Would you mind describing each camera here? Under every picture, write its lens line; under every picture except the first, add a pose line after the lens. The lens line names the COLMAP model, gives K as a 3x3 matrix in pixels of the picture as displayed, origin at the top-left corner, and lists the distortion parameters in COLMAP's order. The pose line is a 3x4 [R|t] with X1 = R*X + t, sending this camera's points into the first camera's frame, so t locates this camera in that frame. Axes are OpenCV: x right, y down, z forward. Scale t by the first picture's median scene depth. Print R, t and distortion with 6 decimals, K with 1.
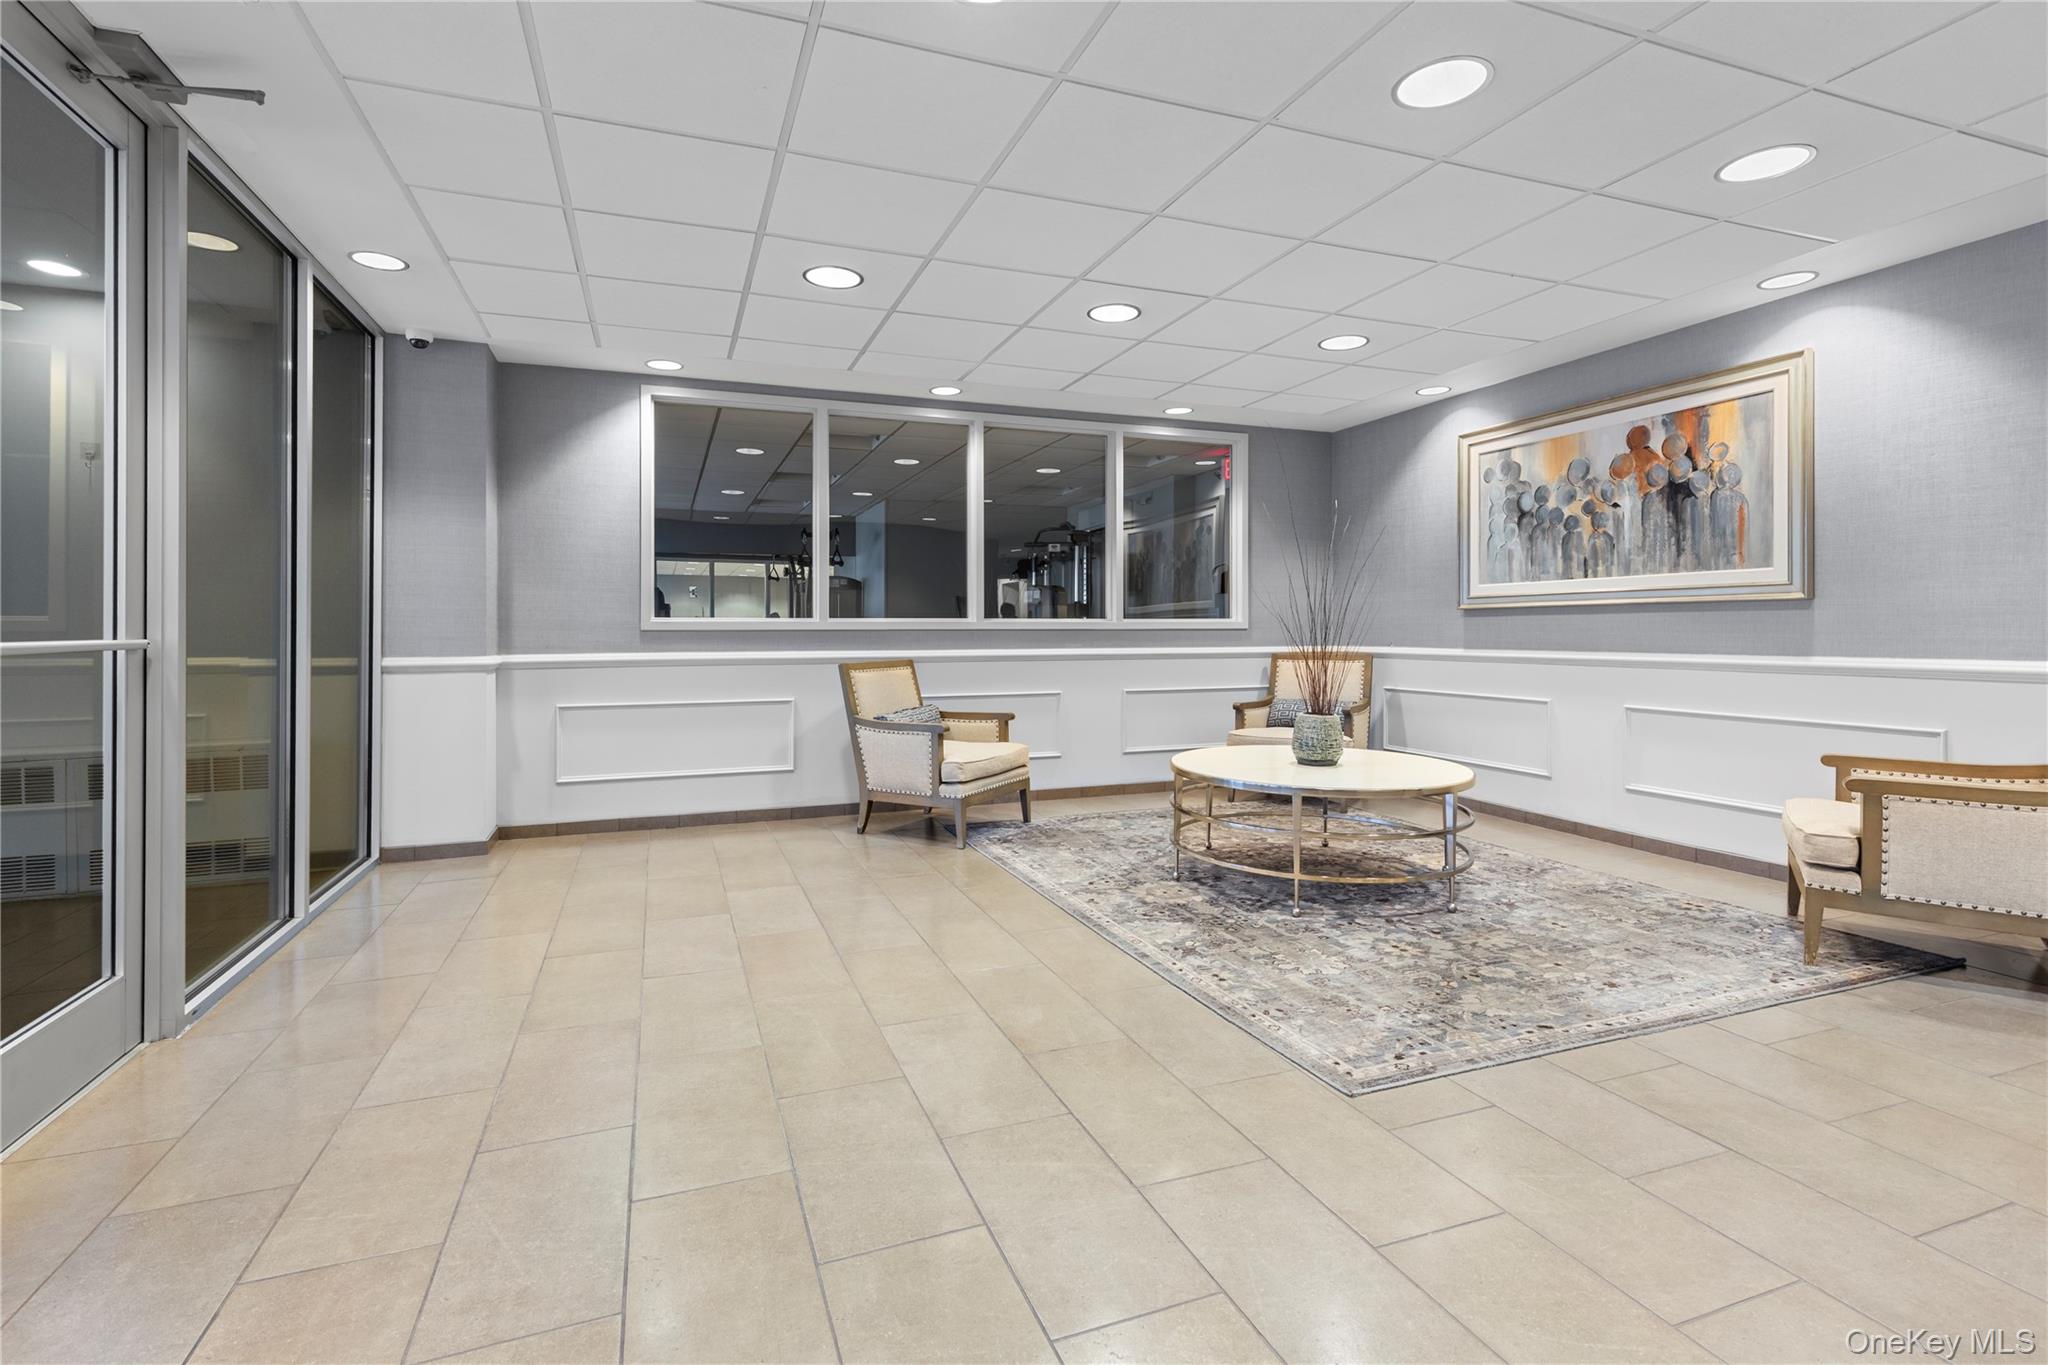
lens RADIAL K [[928.4, 0, 990.5], [0, 928.4, 630.0], [0, 0, 1]] dist [0.009403, -0.001482]
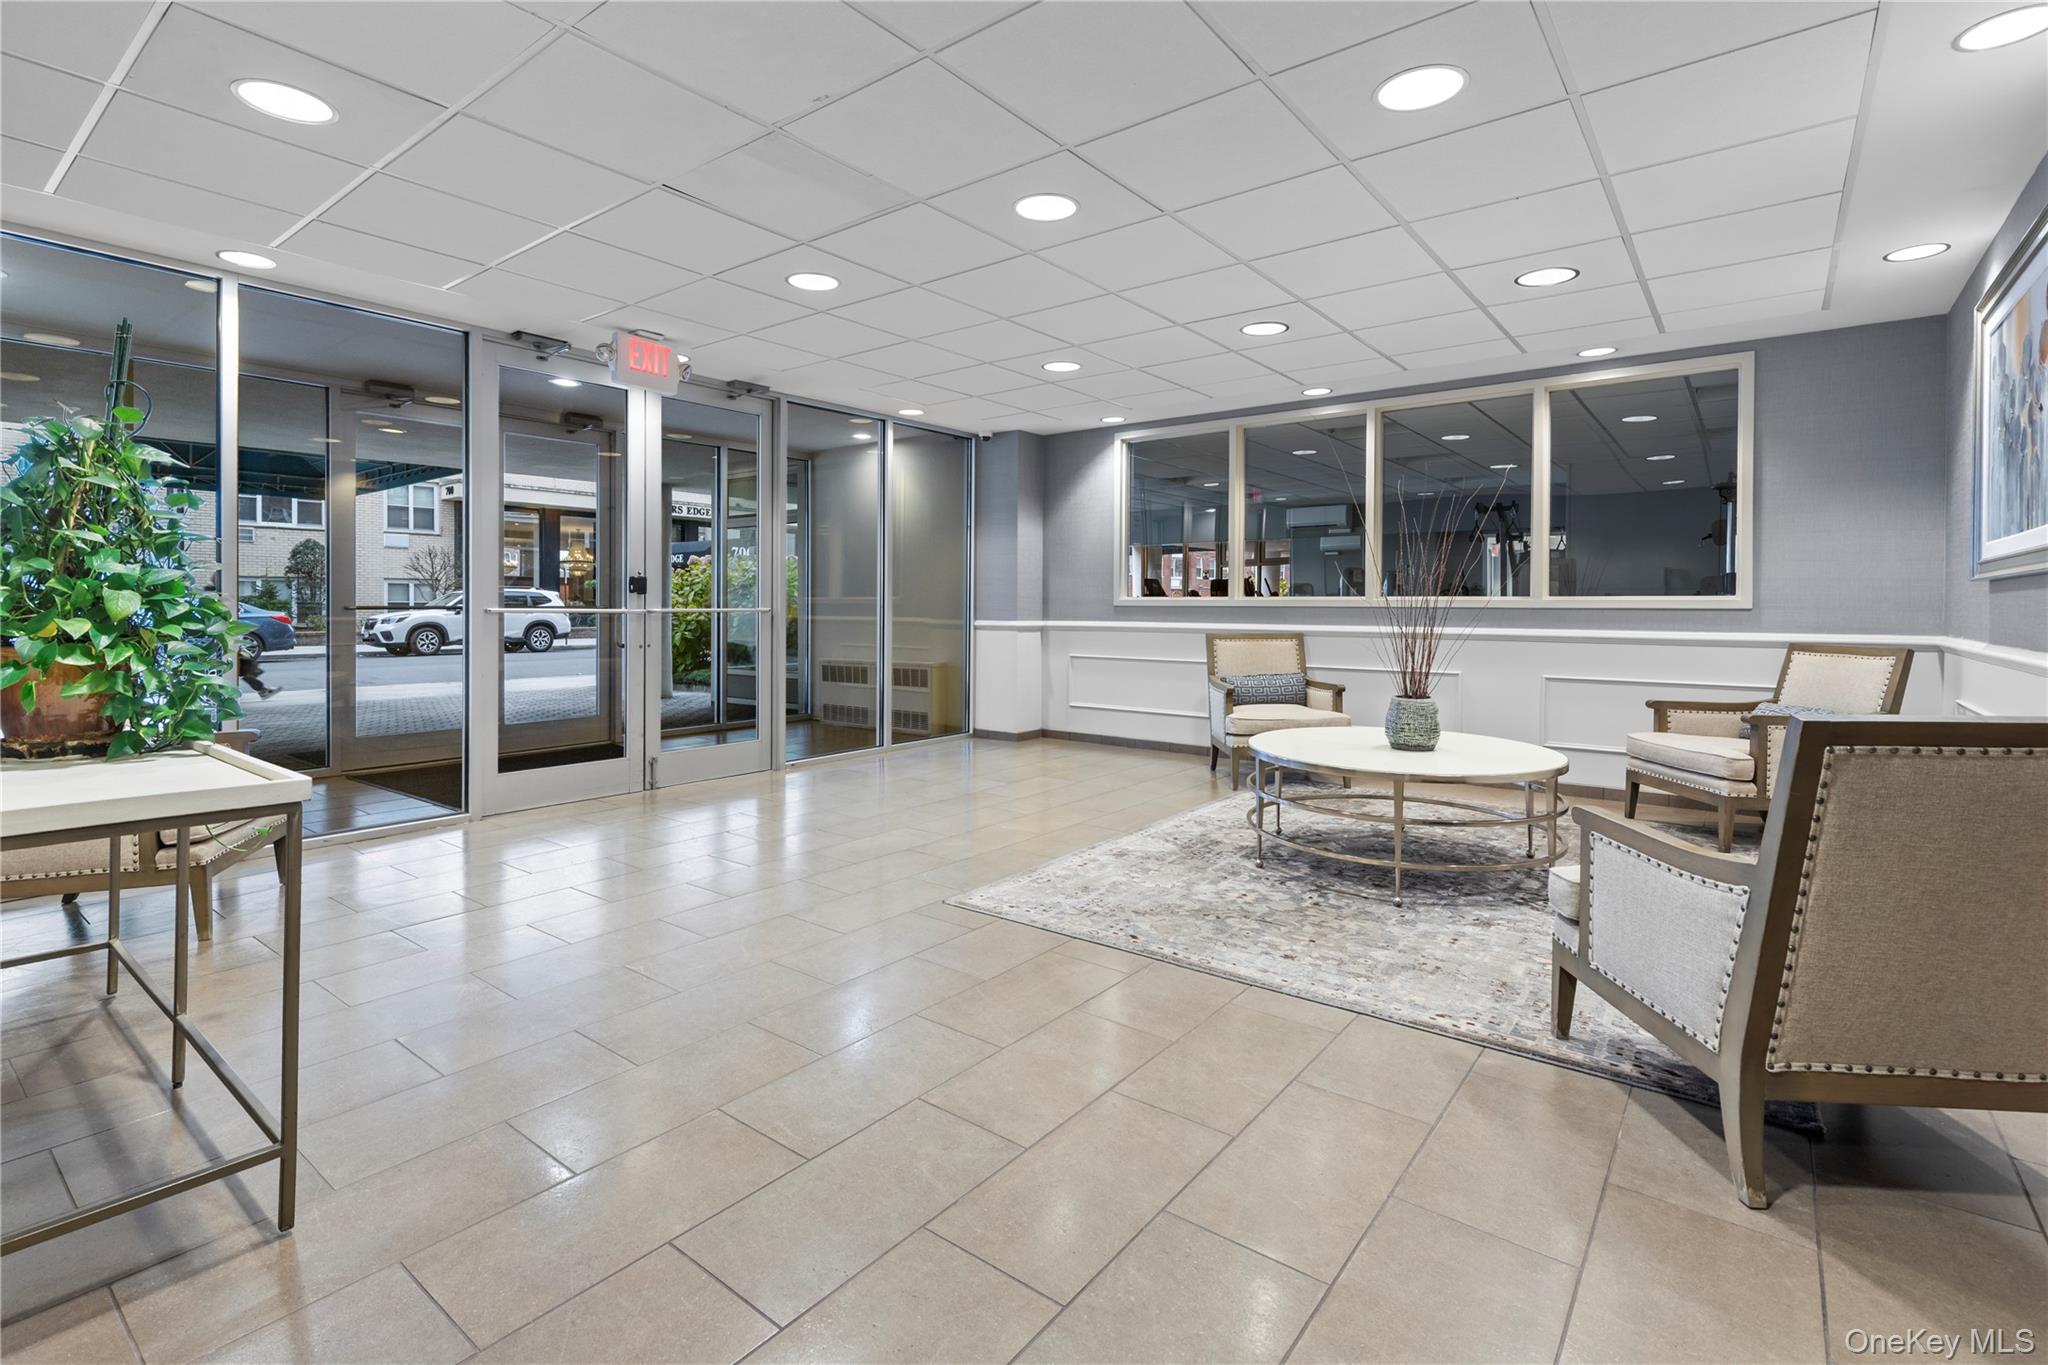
lens RADIAL K [[928.4, 0, 1009.0], [0, 928.4, 605.0], [0, 0, 1]] dist [0.009403, -0.001482]
pose [[0.531175, 0.005181, -0.847246, 0.770304], [-0.006324, 0.999978, 0.002150, -0.003011], [0.847239, 0.004216, 0.531196, 0.111850]]
